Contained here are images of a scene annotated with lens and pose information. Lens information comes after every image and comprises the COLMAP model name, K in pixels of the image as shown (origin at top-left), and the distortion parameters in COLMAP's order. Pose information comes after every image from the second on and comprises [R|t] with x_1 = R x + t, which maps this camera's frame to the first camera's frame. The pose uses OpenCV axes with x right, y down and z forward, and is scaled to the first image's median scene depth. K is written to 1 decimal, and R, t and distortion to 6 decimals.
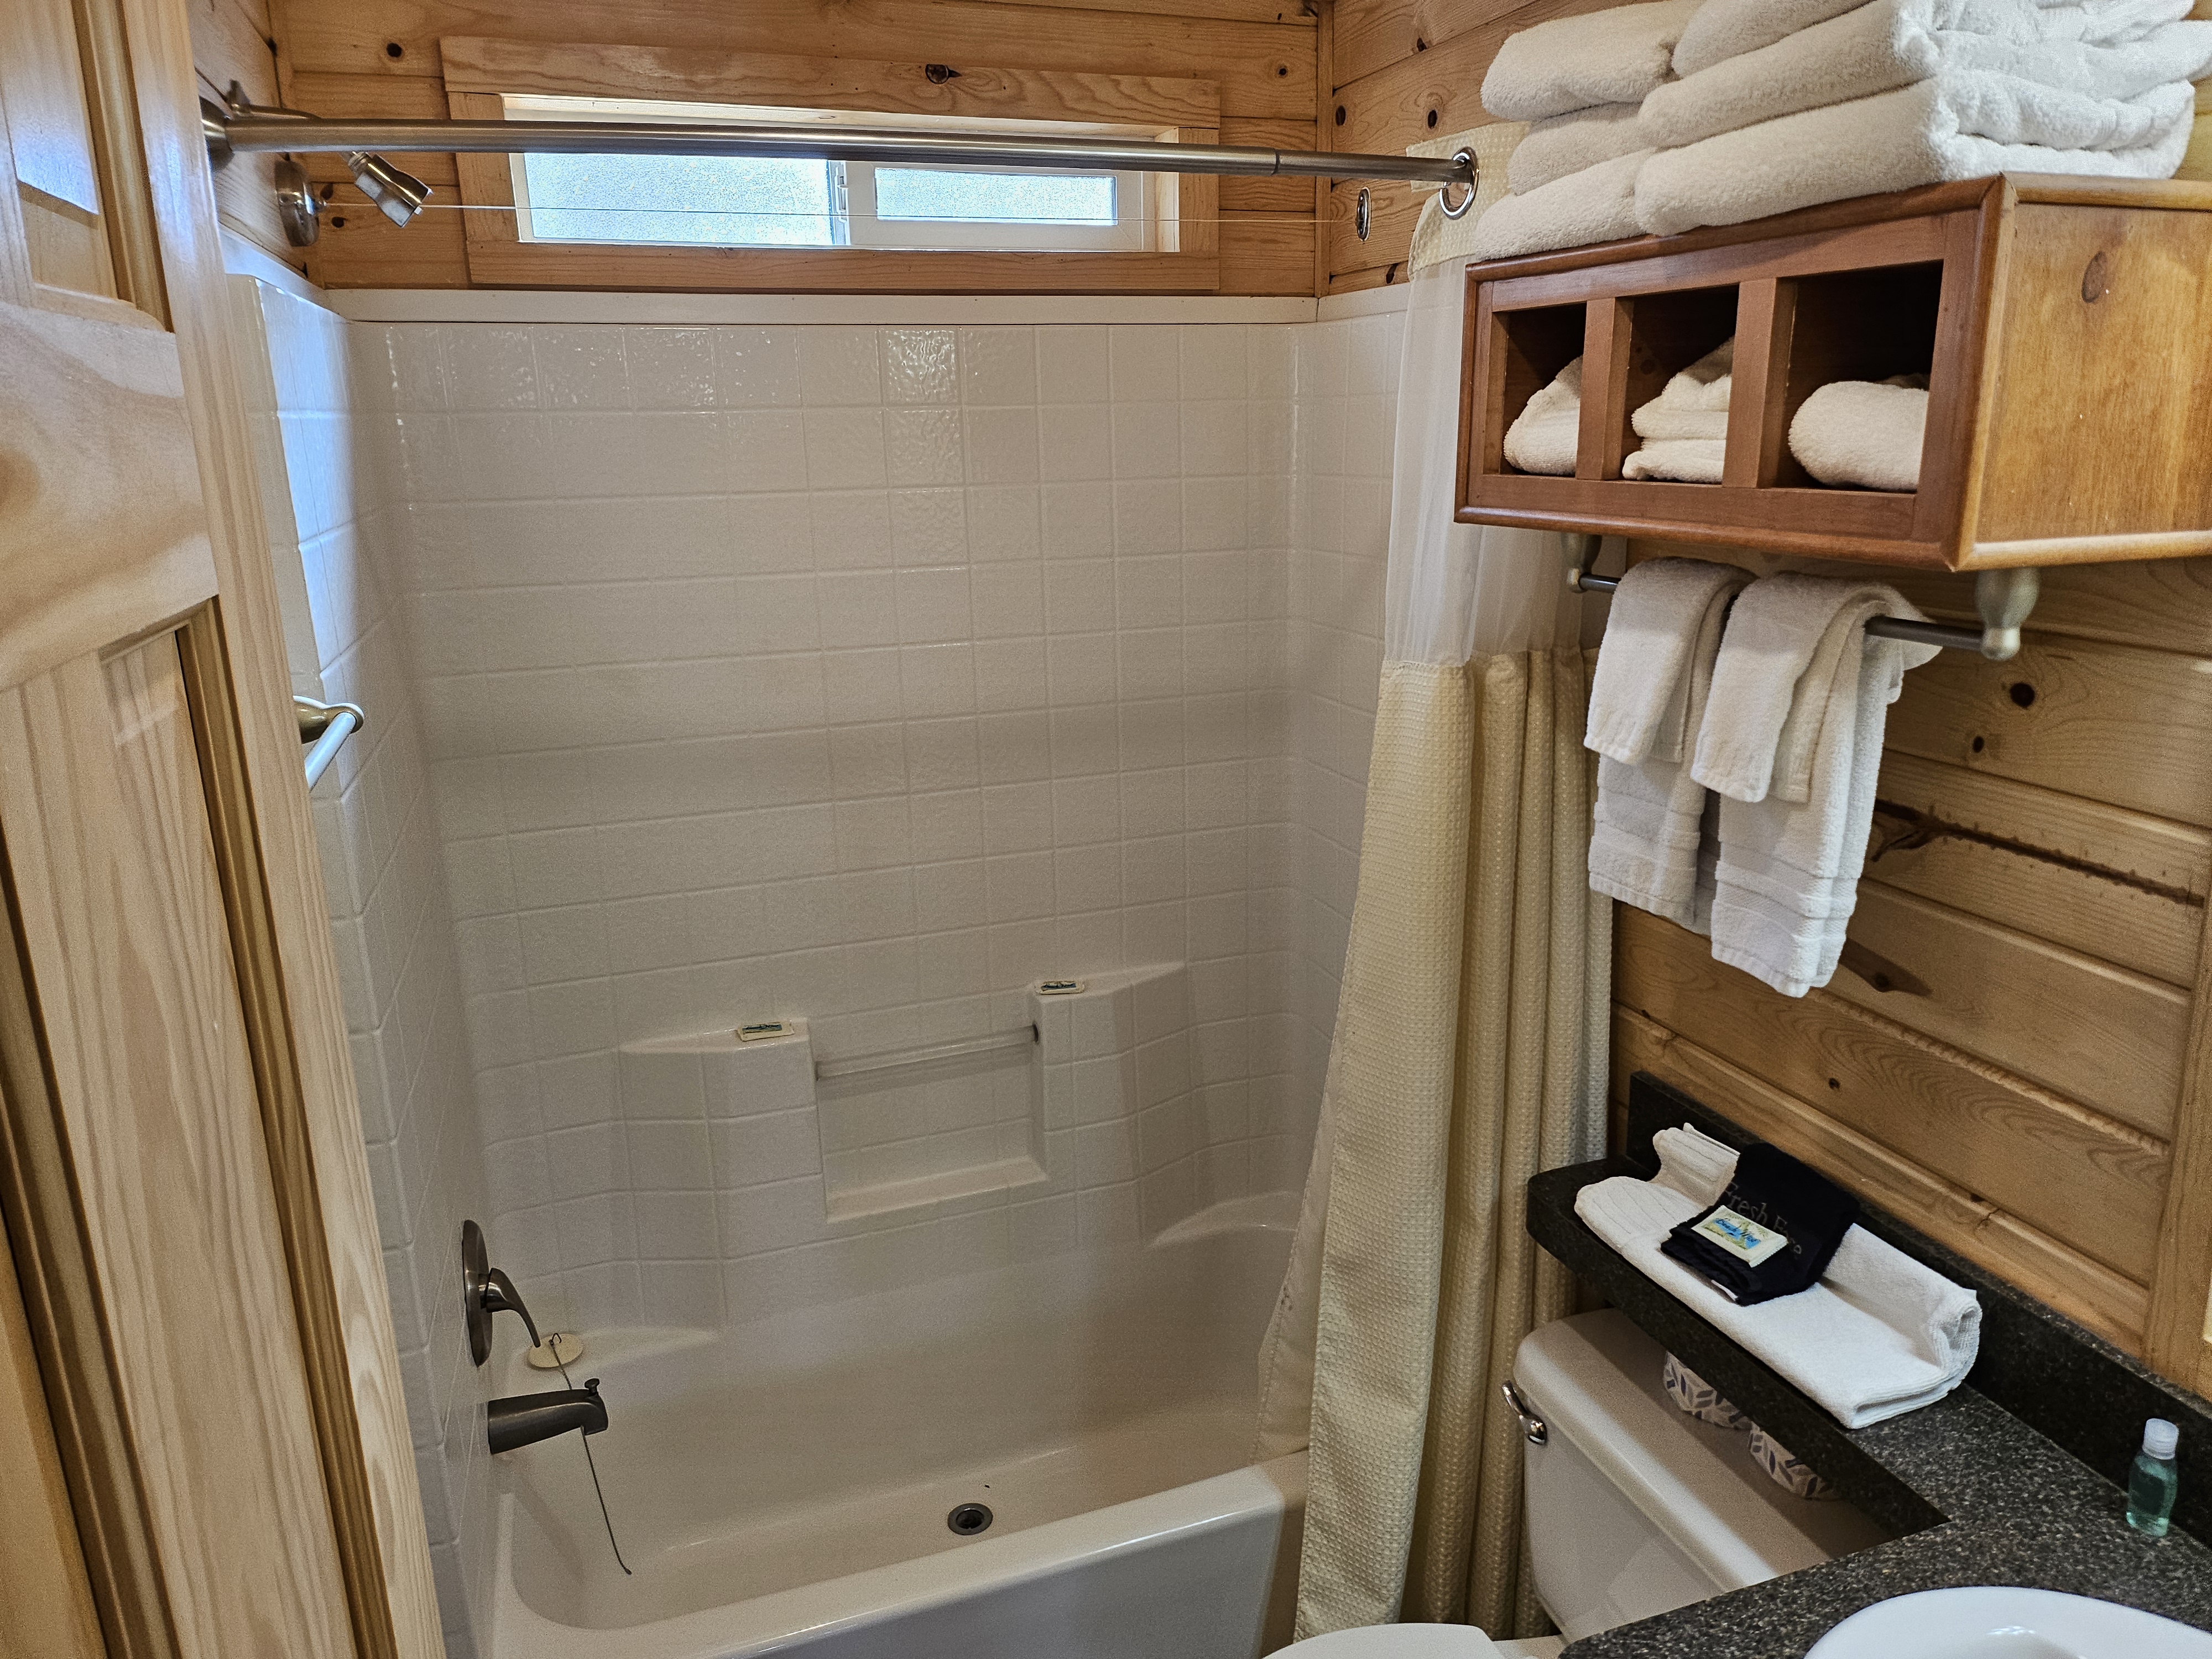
lens RADIAL K [[1541.5, 0, 1113.7], [0, 1541.5, 818.5], [0, 0, 1]] dist [0.086038, -0.093451]
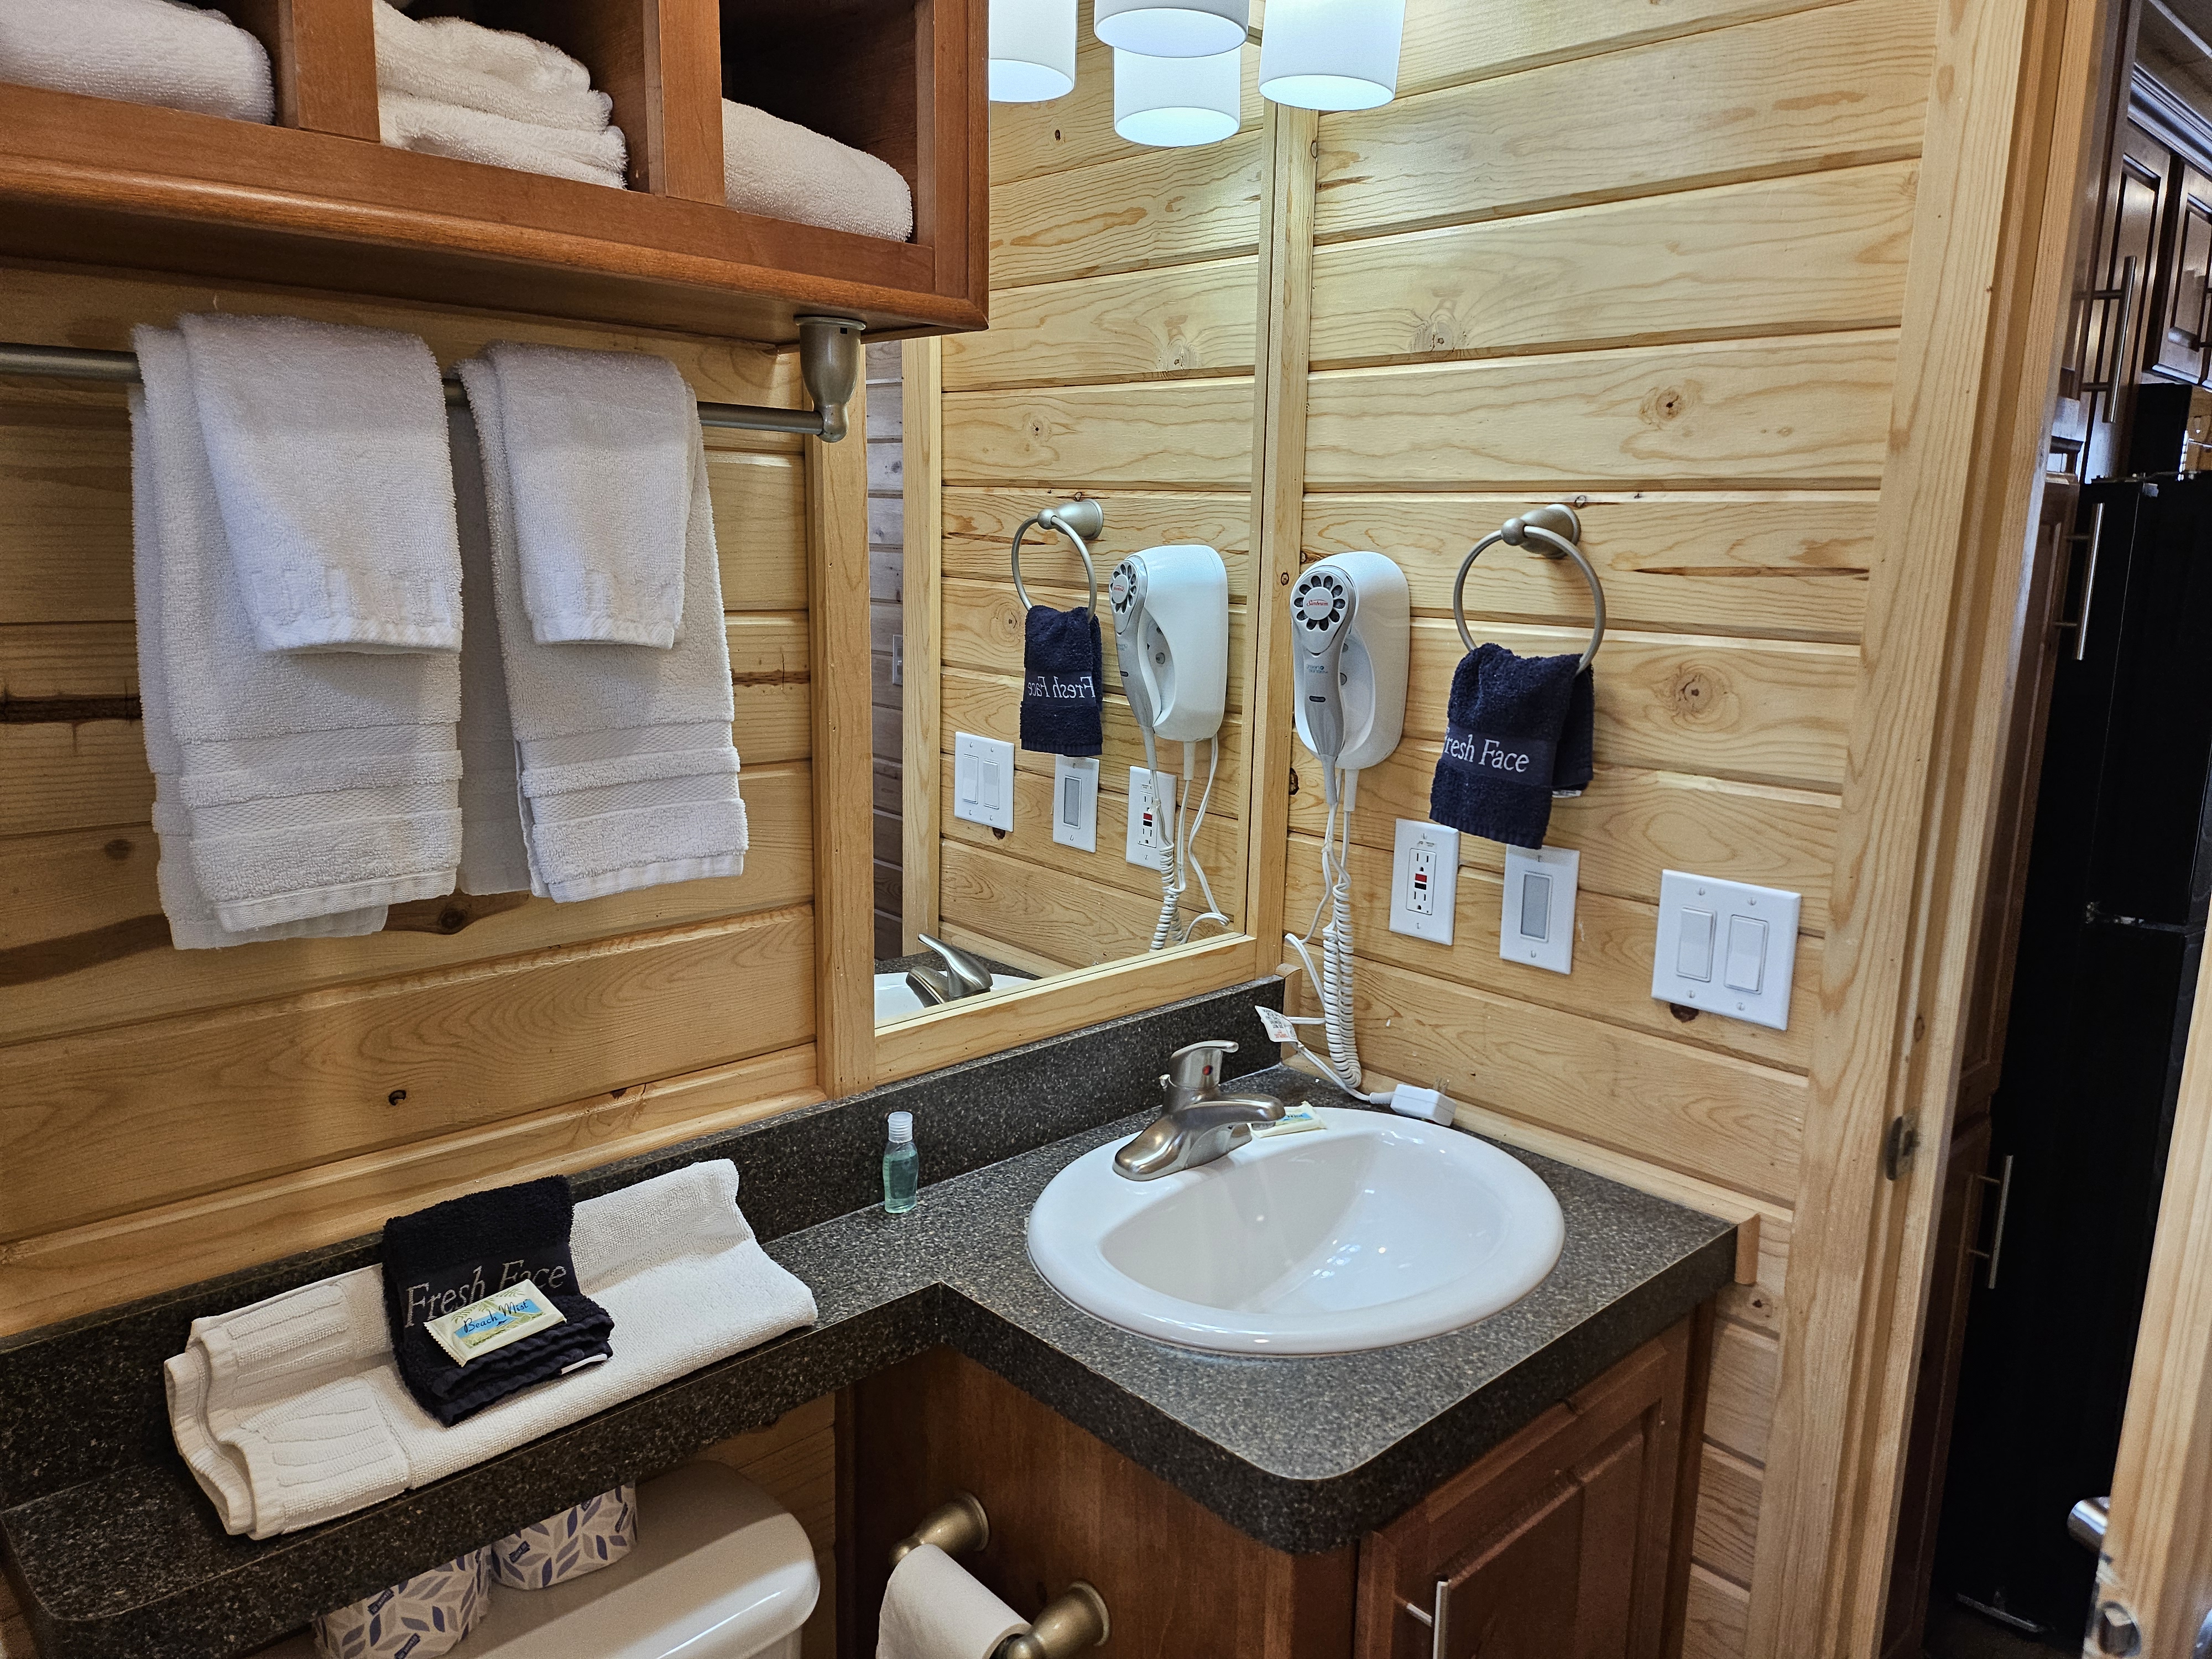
lens RADIAL K [[1541.5, 0, 1113.7], [0, 1541.5, 818.5], [0, 0, 1]] dist [0.086038, -0.093451]
pose [[-0.409765, -0.154522, 0.899008, -0.342124], [0.221854, 0.939073, 0.262529, -0.076043], [-0.884801, 0.307024, -0.350518, 1.018583]]
